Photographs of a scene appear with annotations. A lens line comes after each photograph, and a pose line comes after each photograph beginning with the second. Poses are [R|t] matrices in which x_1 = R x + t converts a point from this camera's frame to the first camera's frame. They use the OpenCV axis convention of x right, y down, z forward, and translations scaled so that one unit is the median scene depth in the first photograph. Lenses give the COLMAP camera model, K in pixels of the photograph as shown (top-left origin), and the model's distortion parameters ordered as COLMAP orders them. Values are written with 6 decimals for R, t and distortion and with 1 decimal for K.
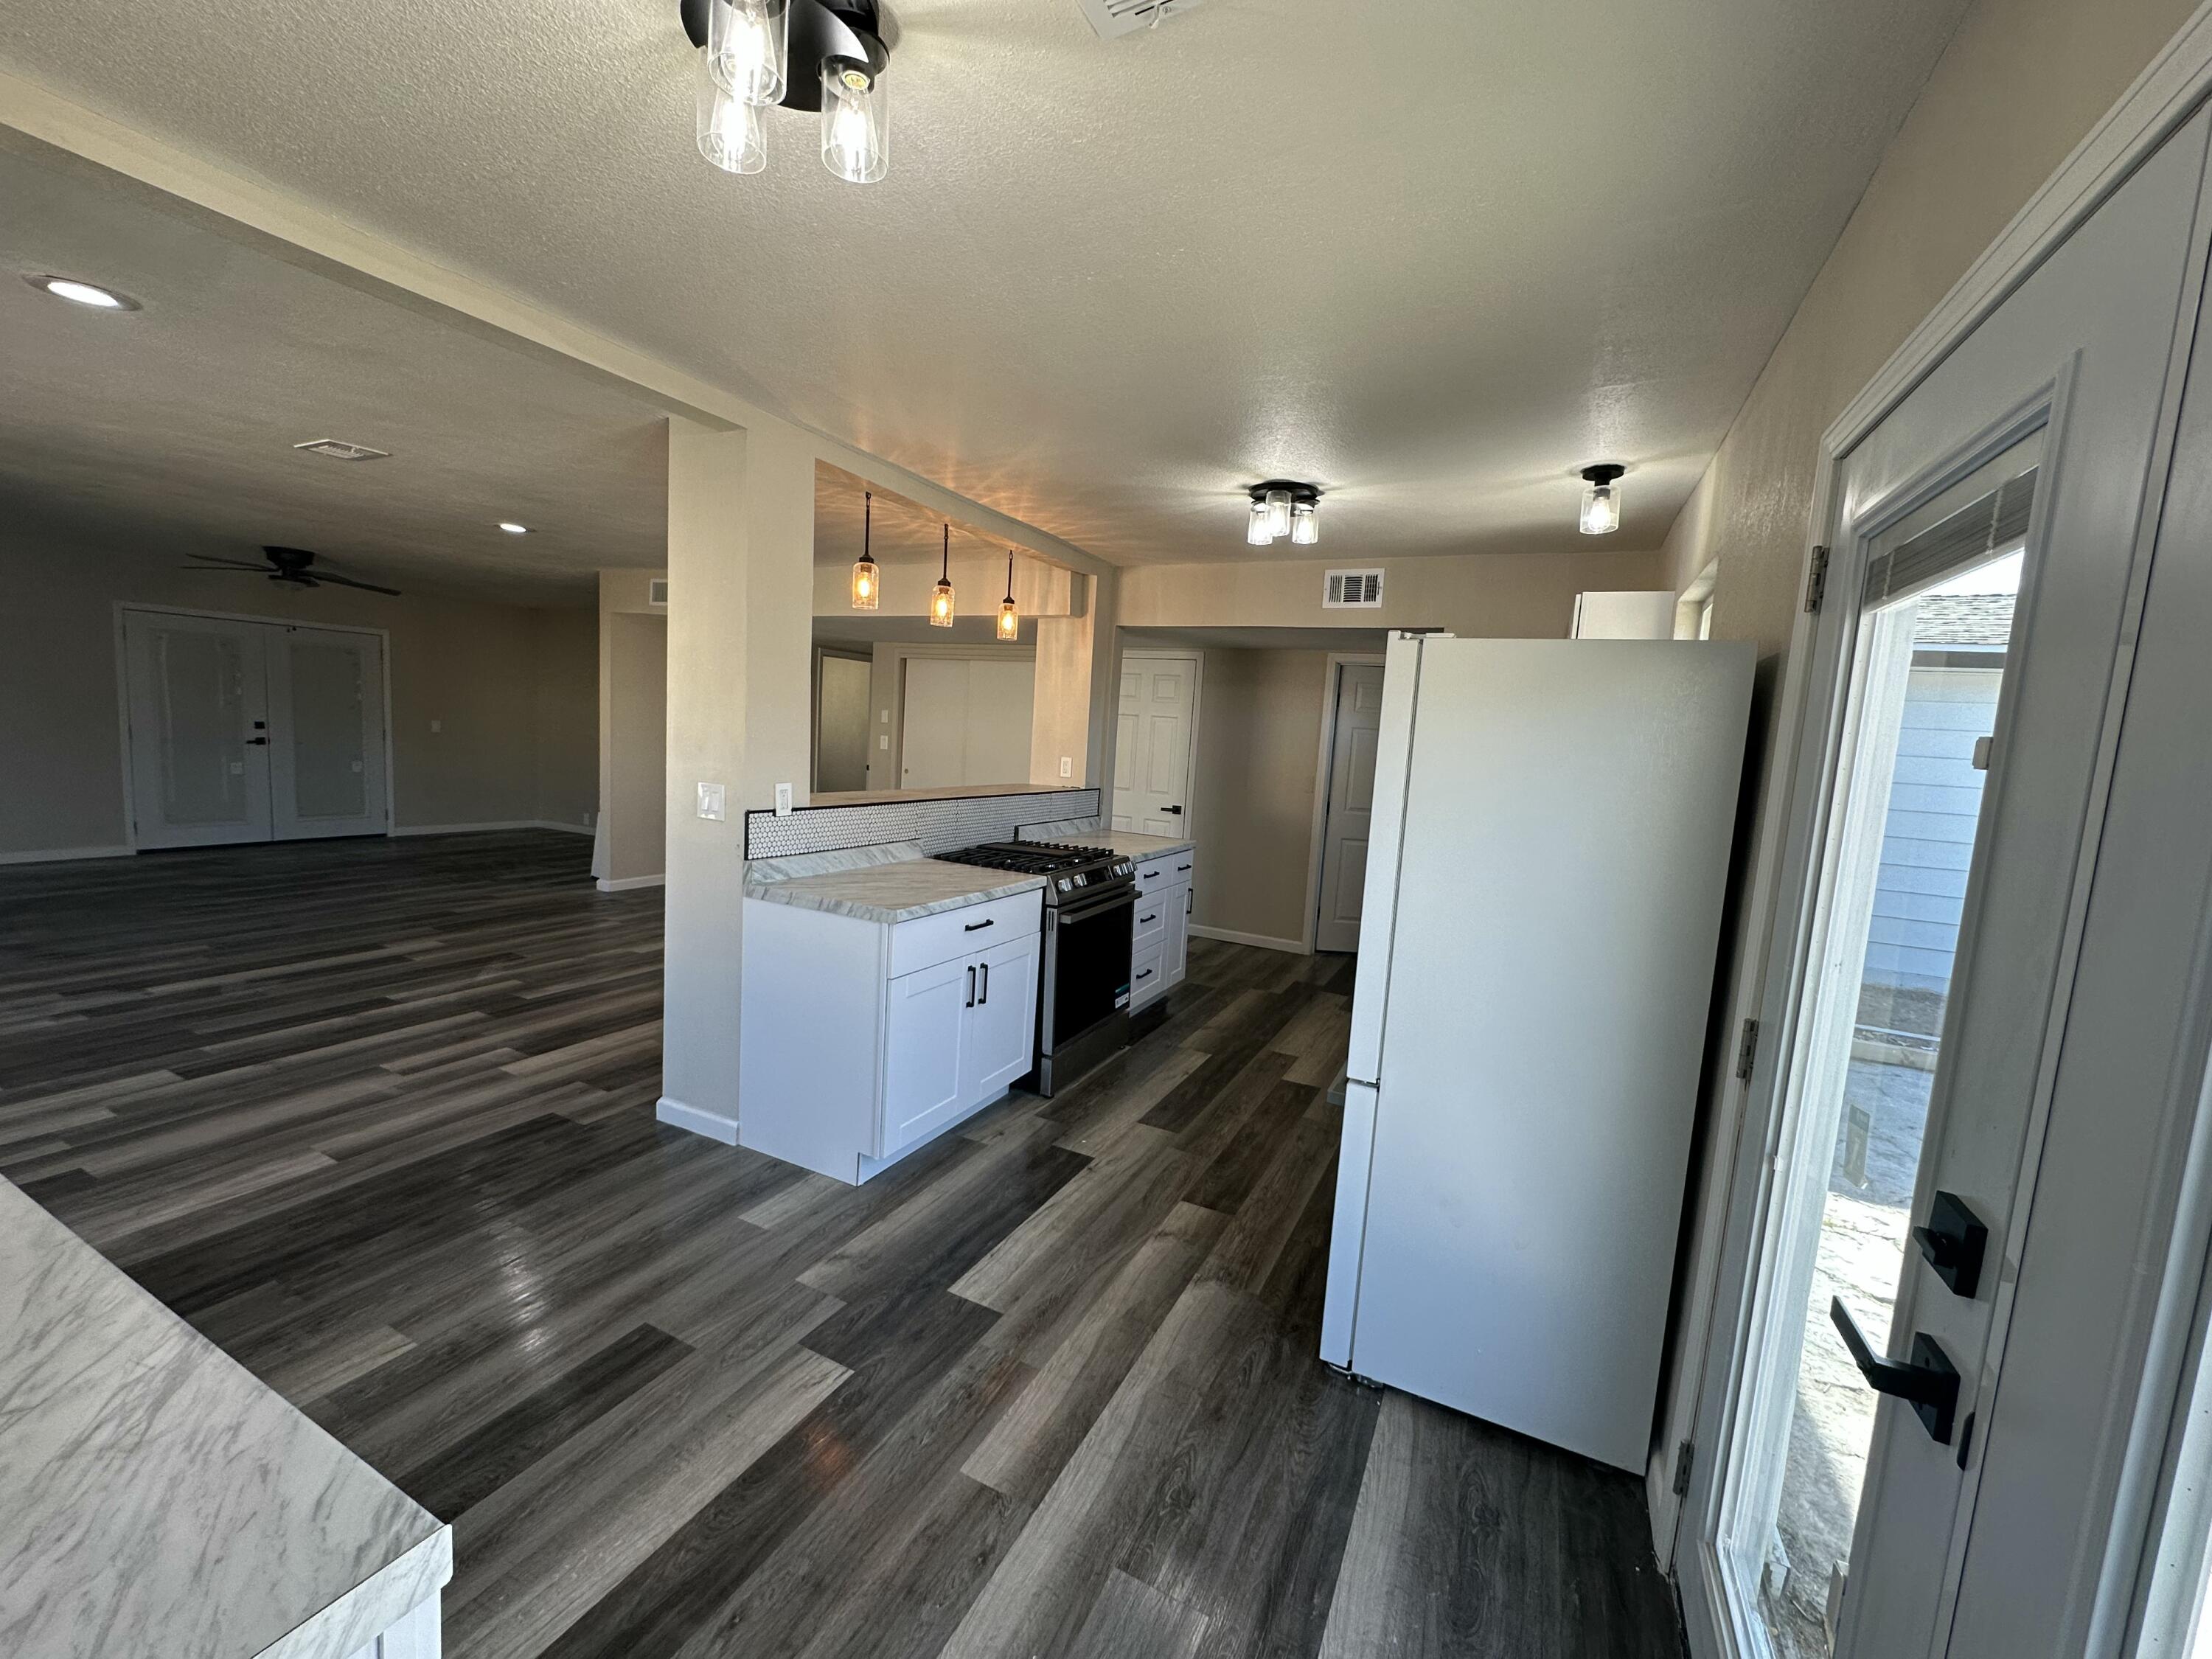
lens RADIAL K [[885.9, 0, 1105.1], [0, 885.9, 830.8], [0, 0, 1]] dist [-0.003083, 0.000255]
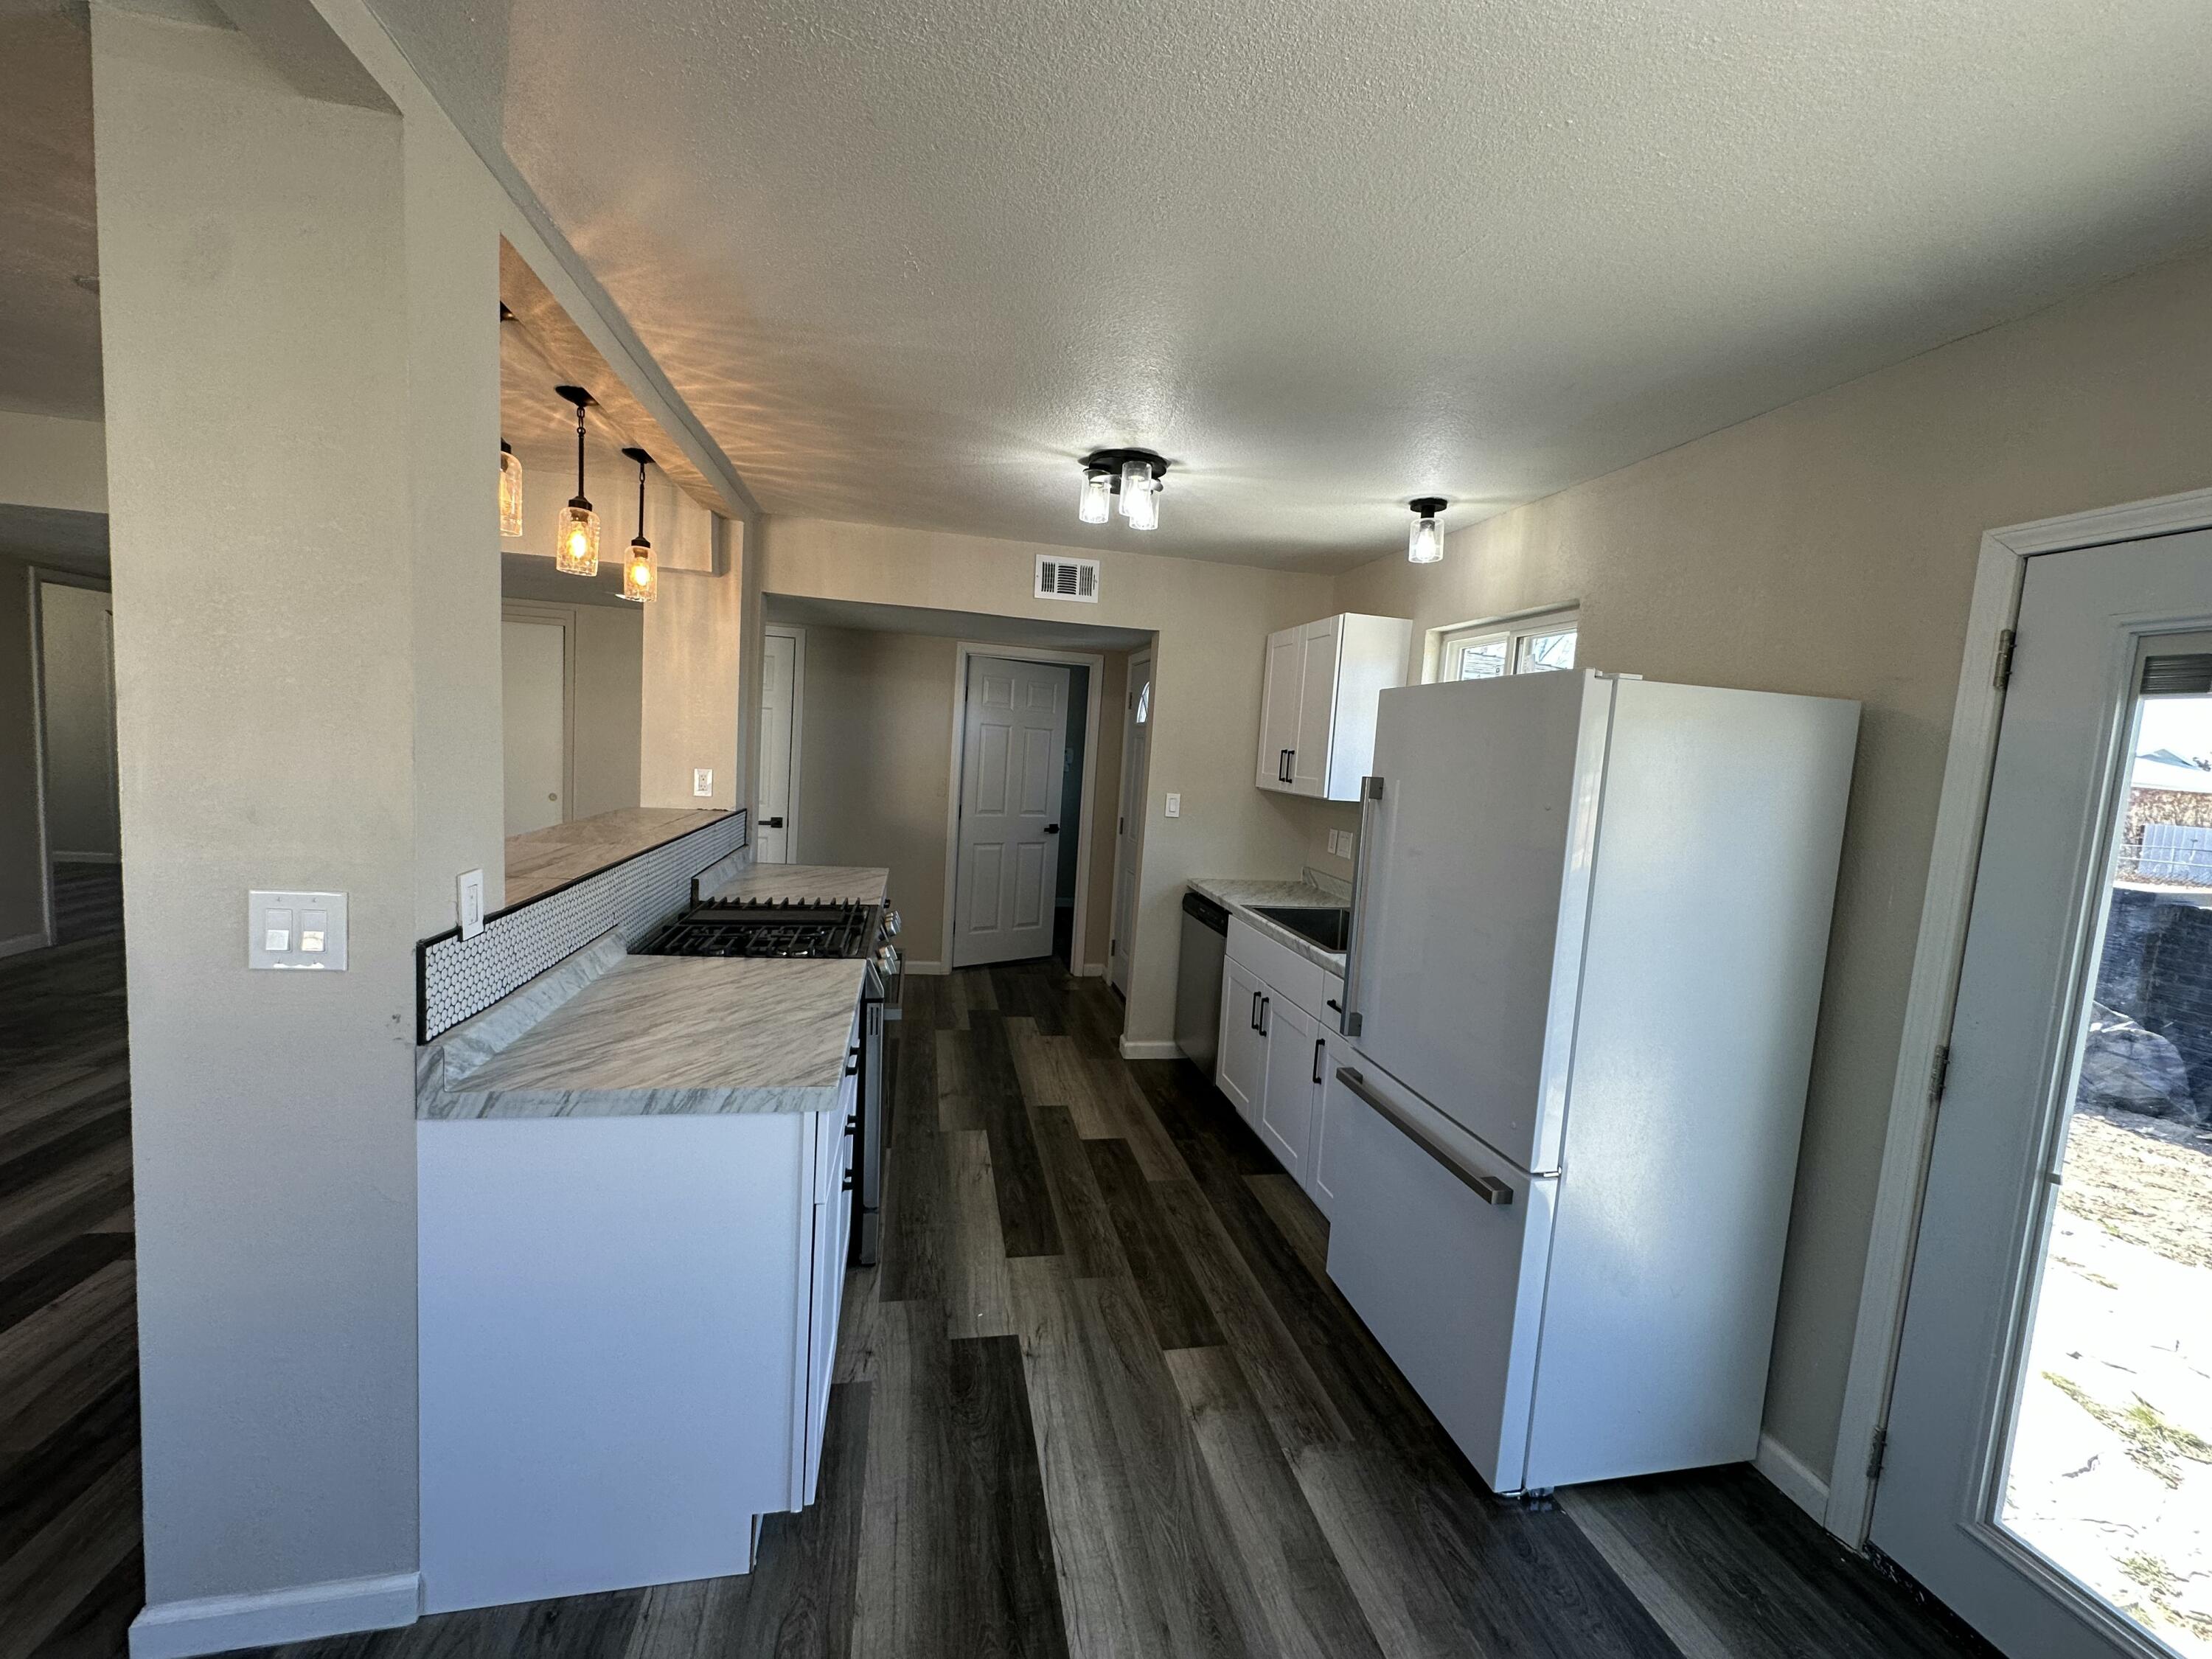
lens RADIAL K [[885.9, 0, 1109.6], [0, 885.9, 826.4], [0, 0, 1]] dist [-0.003083, 0.000255]
pose [[0.786749, -0.065298, 0.613809, -0.372112], [0.051029, 0.997866, 0.040747, -0.079108], [-0.615160, -0.000736, 0.788402, 0.368211]]
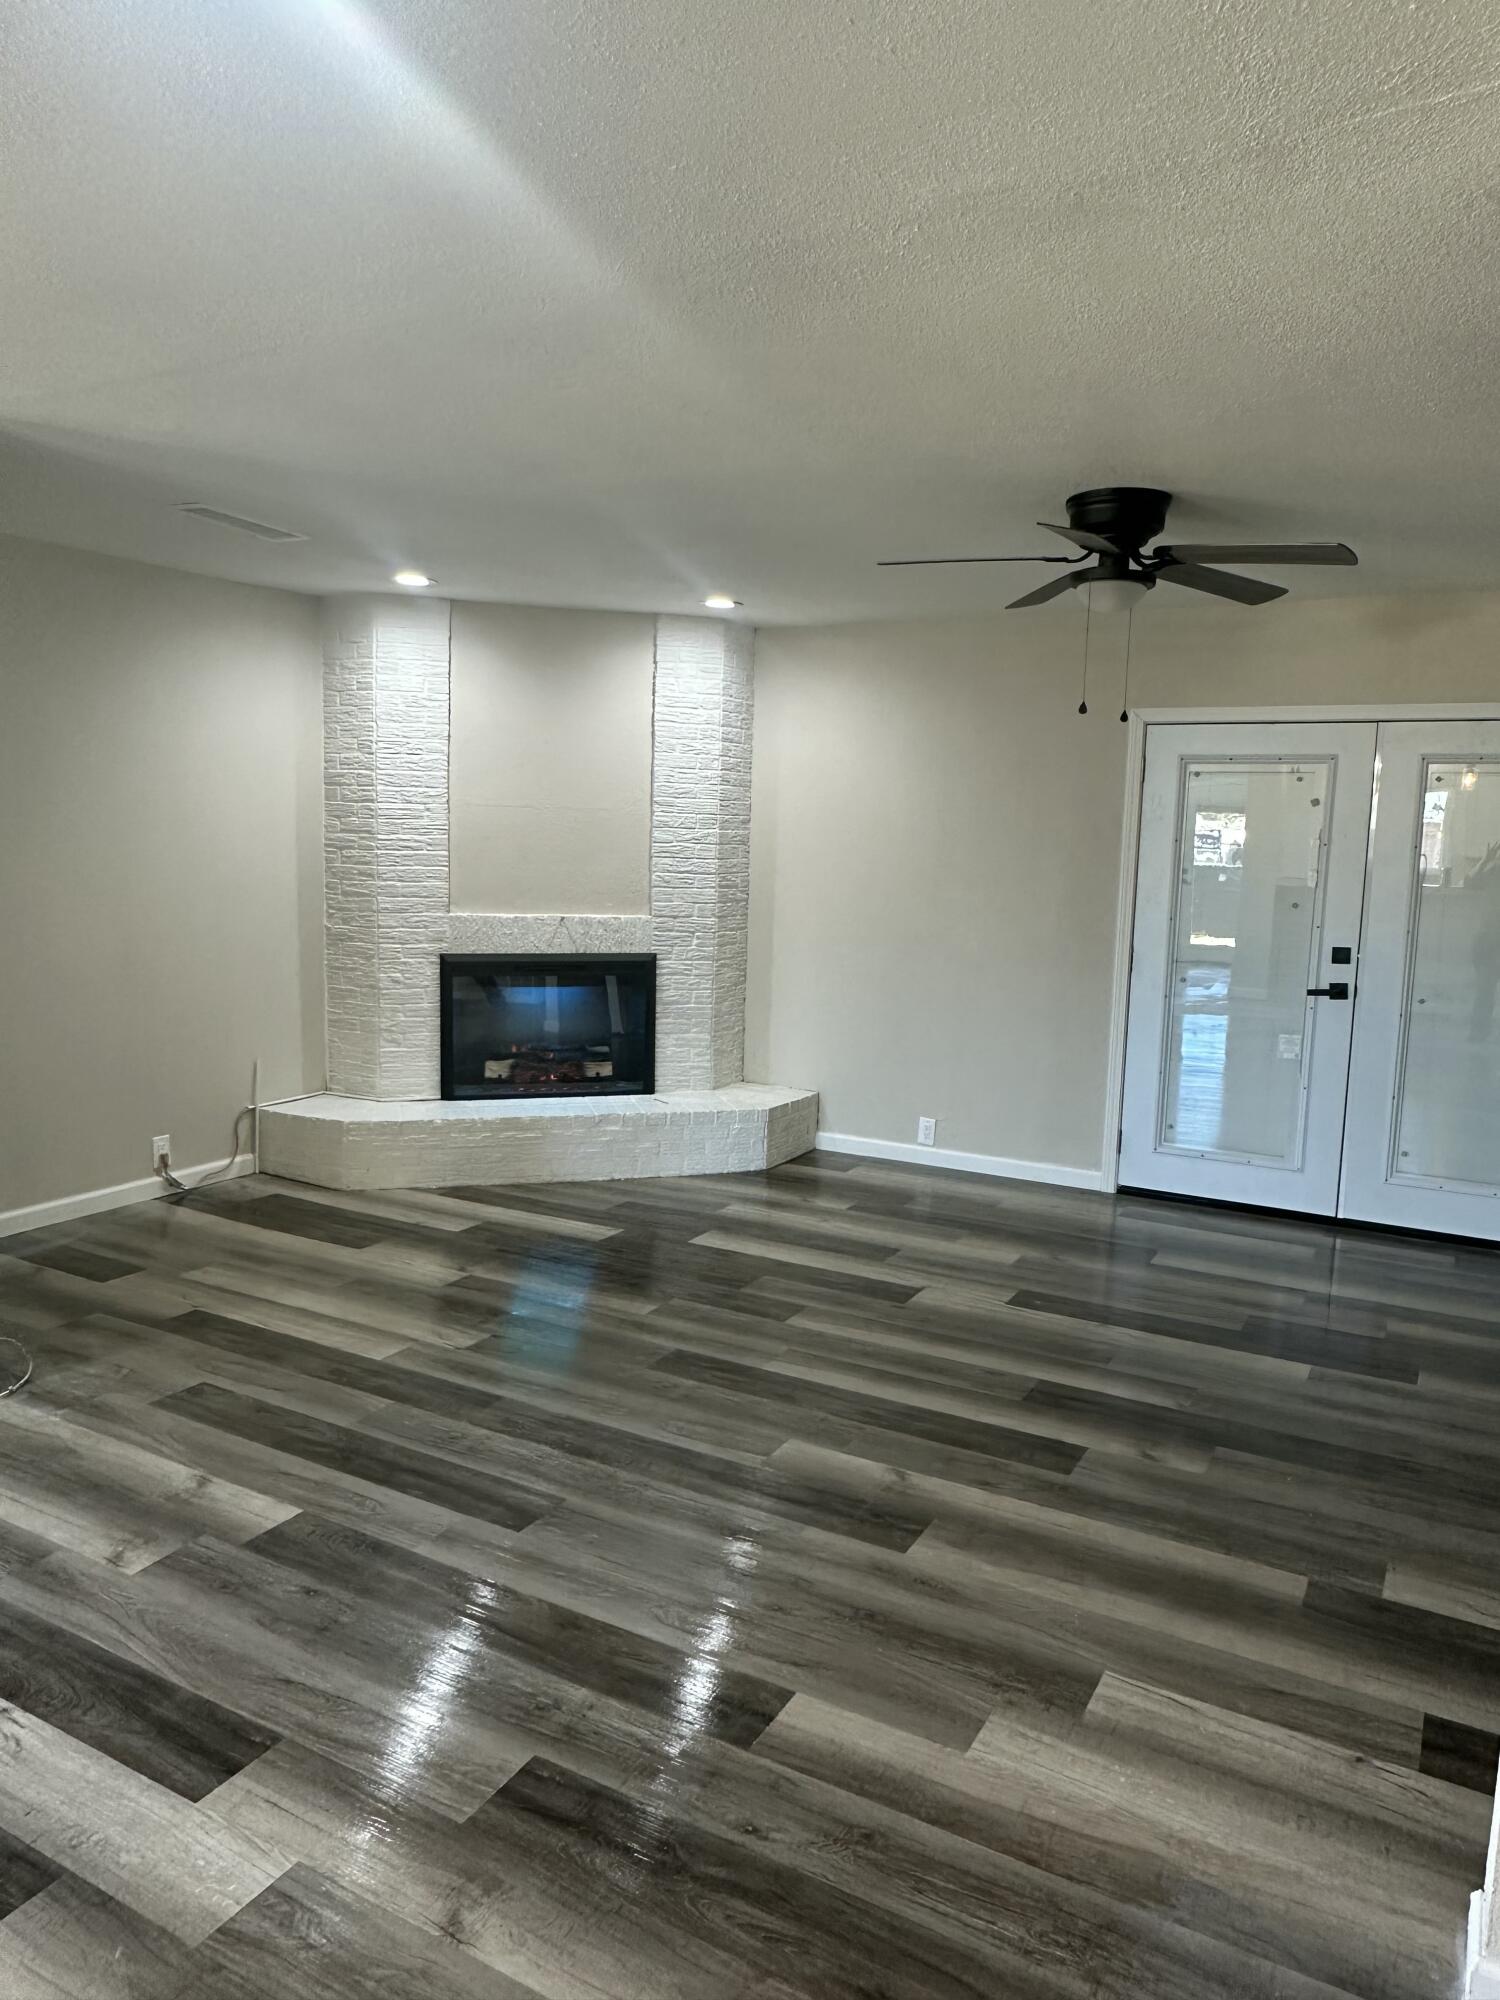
lens RADIAL K [[1344.7, 0, 757.5], [0, 1344.7, 1003.3], [0, 0, 1]] dist [0.006971, 0.003092]
pose [[-0.039398, 0.063285, -0.997218, -0.685757], [-0.142865, 0.987382, 0.068305, -0.249335], [0.988958, 0.145158, -0.029859, 1.829338]]
